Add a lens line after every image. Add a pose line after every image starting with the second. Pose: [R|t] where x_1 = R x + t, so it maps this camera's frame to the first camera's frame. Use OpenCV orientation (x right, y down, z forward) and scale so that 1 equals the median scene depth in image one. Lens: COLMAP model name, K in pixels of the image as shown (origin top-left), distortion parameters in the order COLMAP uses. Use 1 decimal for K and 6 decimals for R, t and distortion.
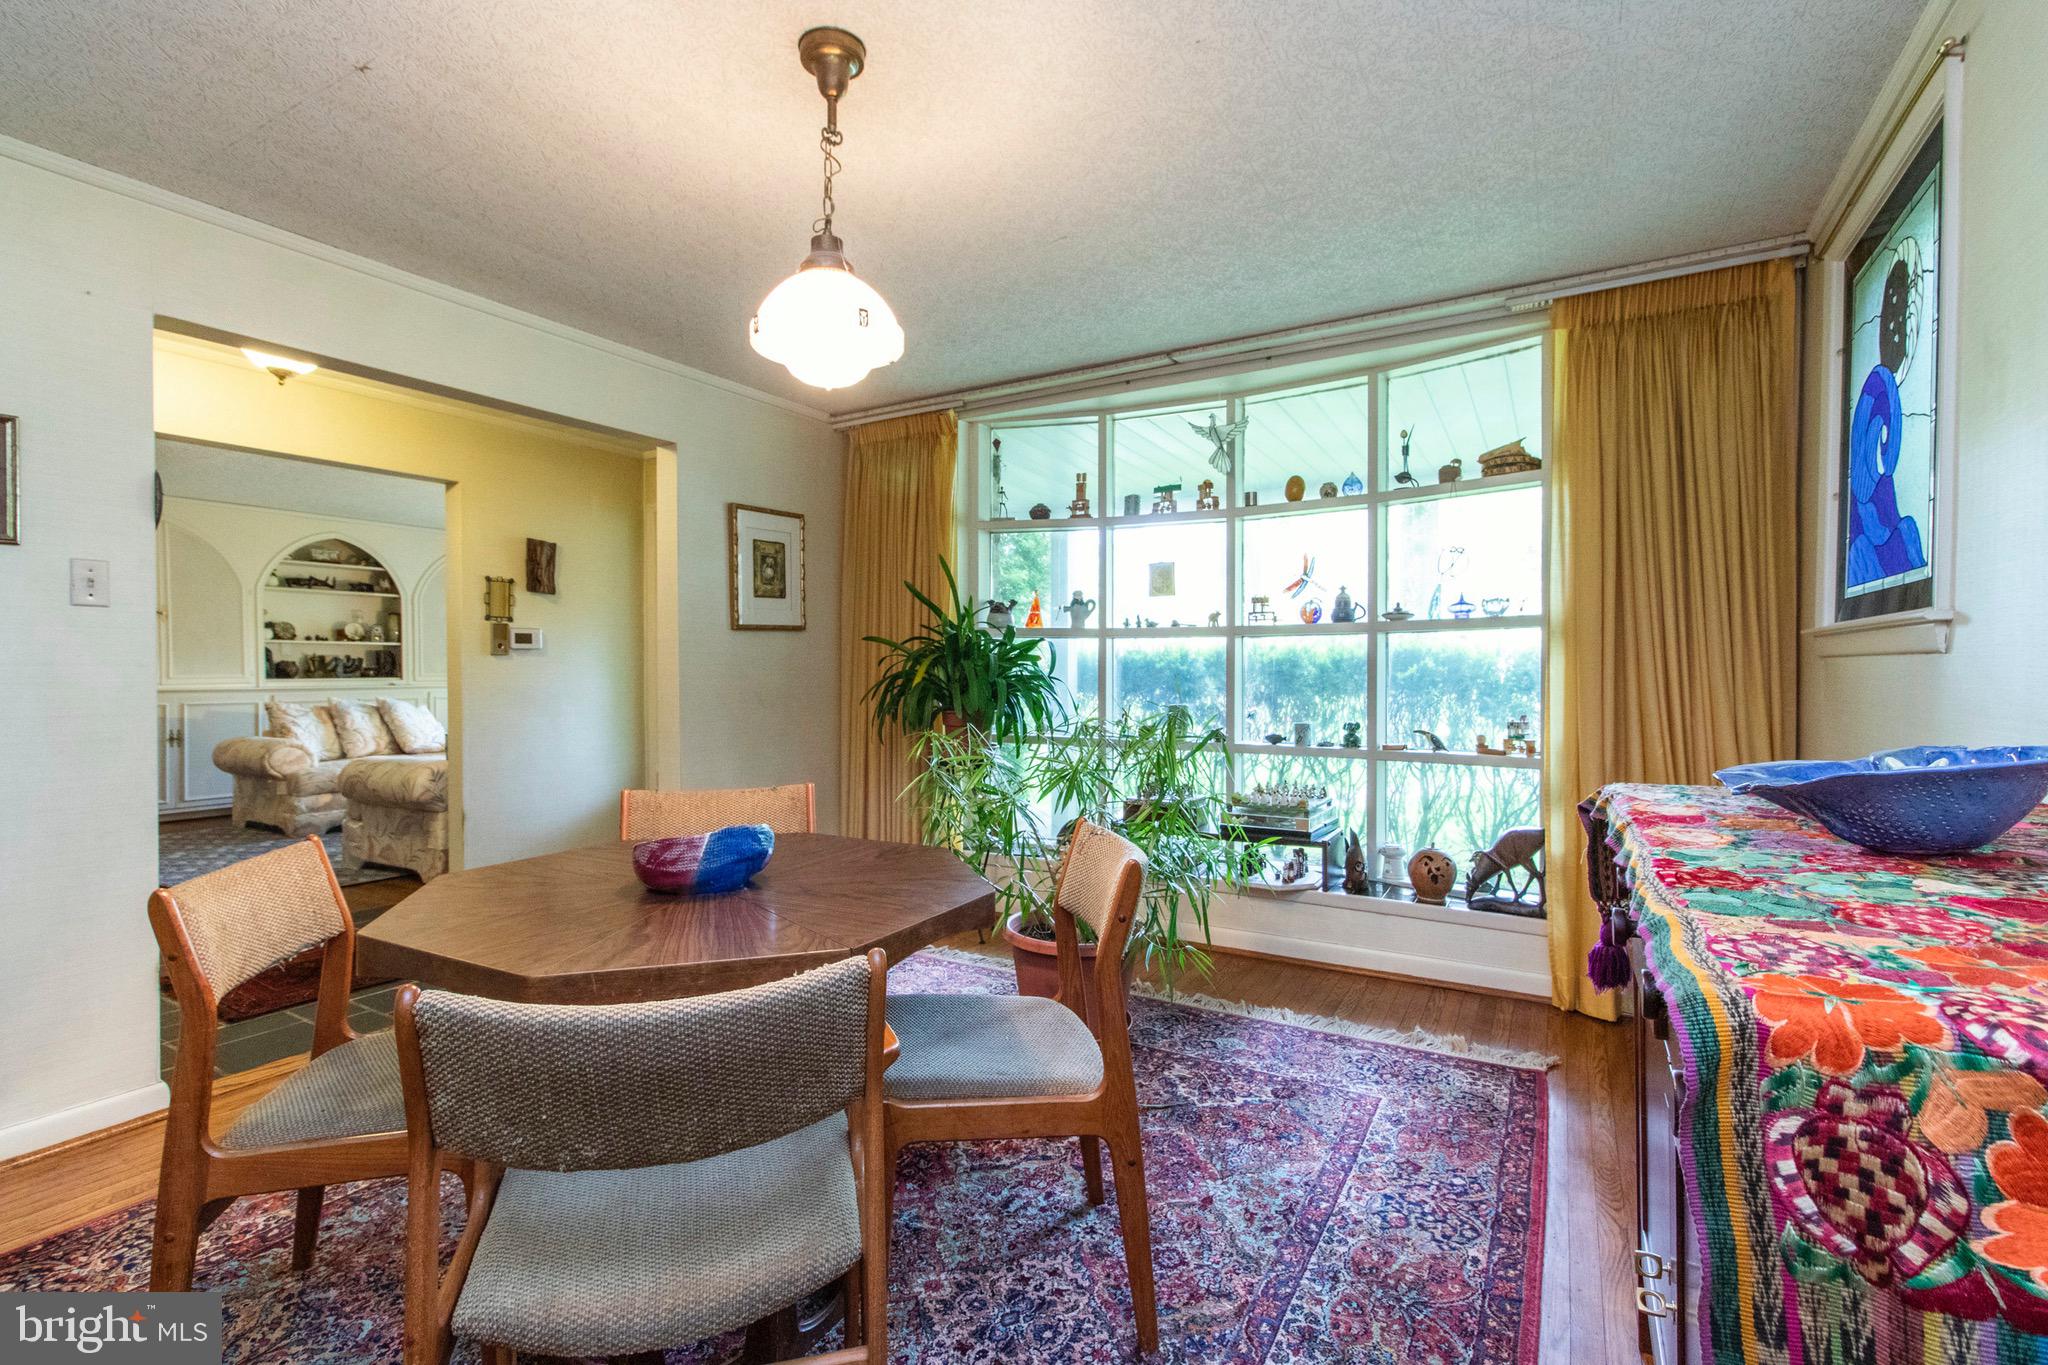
lens RADIAL K [[949.8, 0, 1024.0], [0, 949.8, 682.5], [0, 0, 1]] dist [-0.000506, 0.000609]
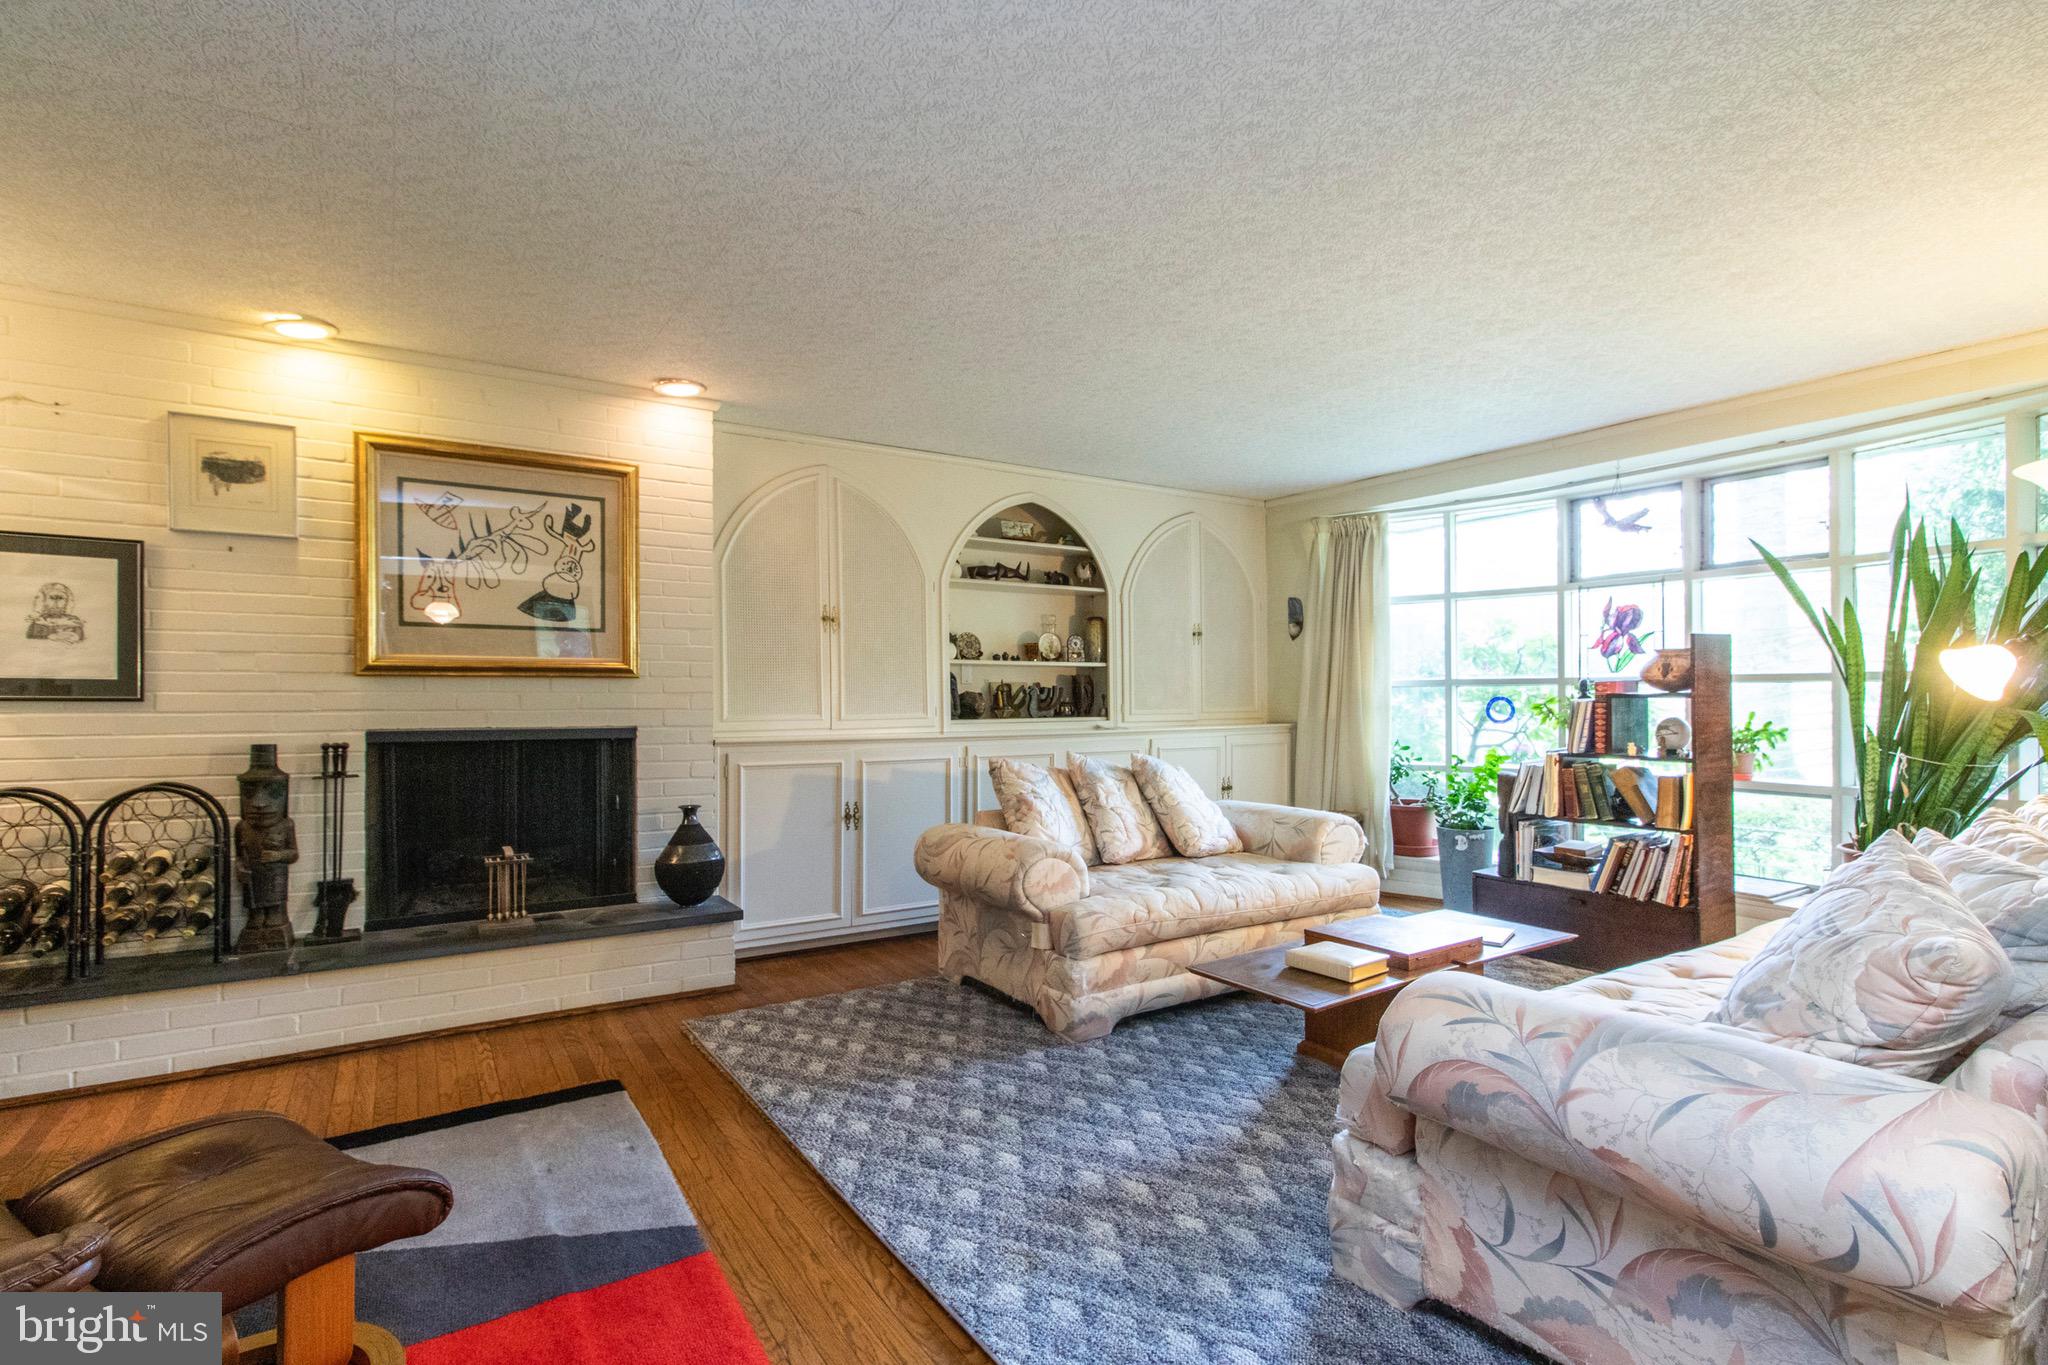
lens RADIAL K [[976.4, 0, 1024.0], [0, 976.4, 682.5], [0, 0, 1]] dist [-0.001249, 0.000309]
pose [[0.891903, -0.013602, -0.452022, -0.445355], [-0.000369, 0.999525, -0.030804, -0.008663], [0.452226, 0.027641, 0.891475, 0.421674]]
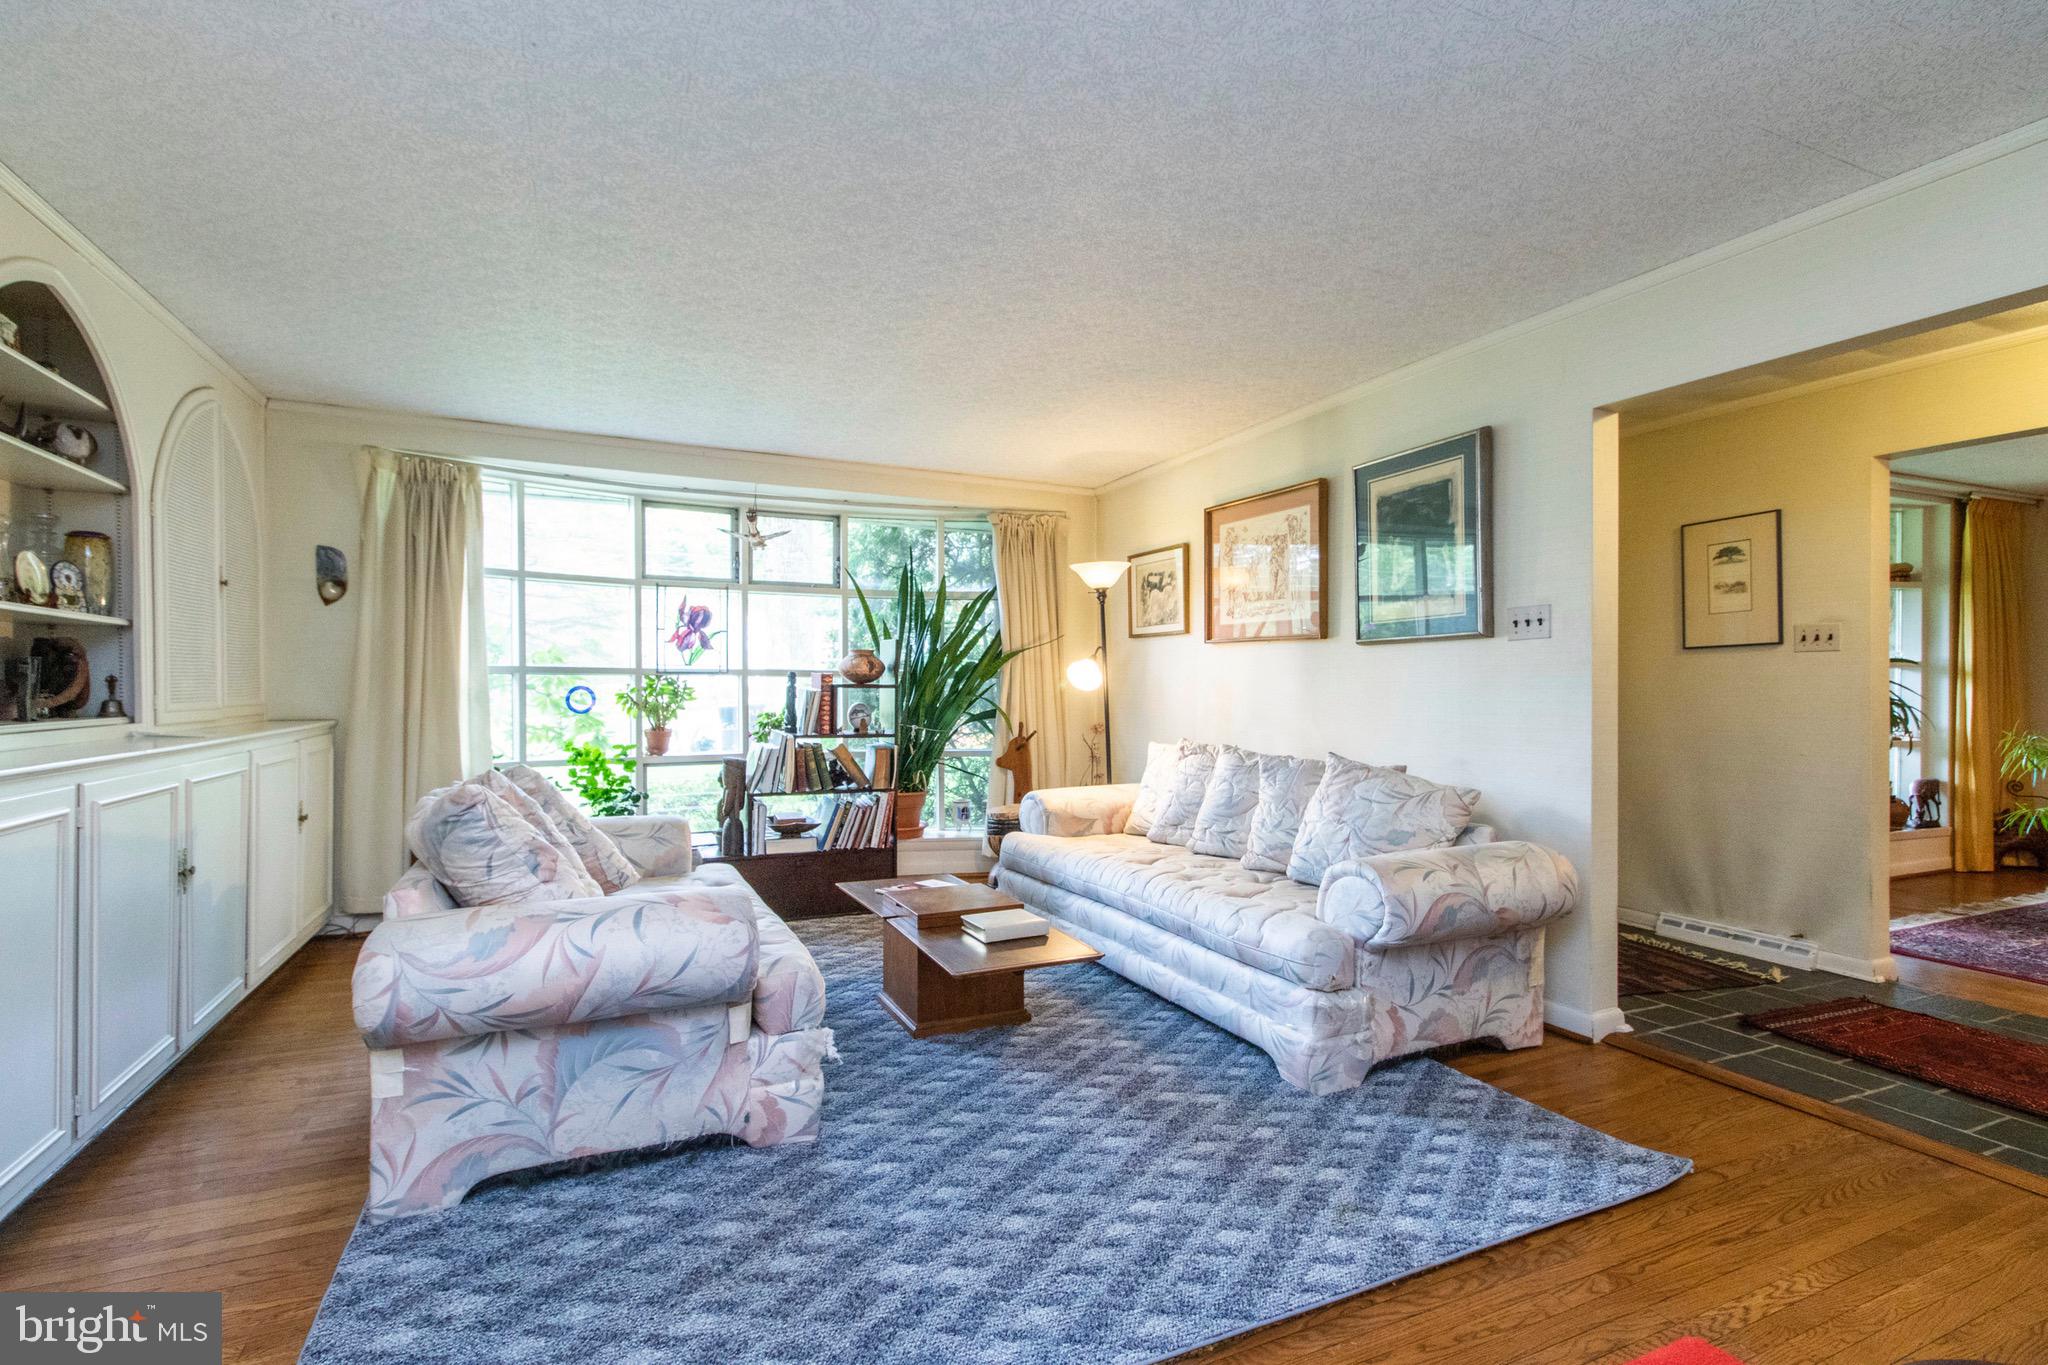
lens RADIAL K [[949.8, 0, 1024.0], [0, 949.8, 682.5], [0, 0, 1]] dist [-0.000506, 0.000609]
pose [[0.579459, 0.005195, 0.814985, -0.823902], [0.011458, 0.999829, -0.014520, -0.009600], [-0.814921, 0.017752, 0.579301, 0.570125]]
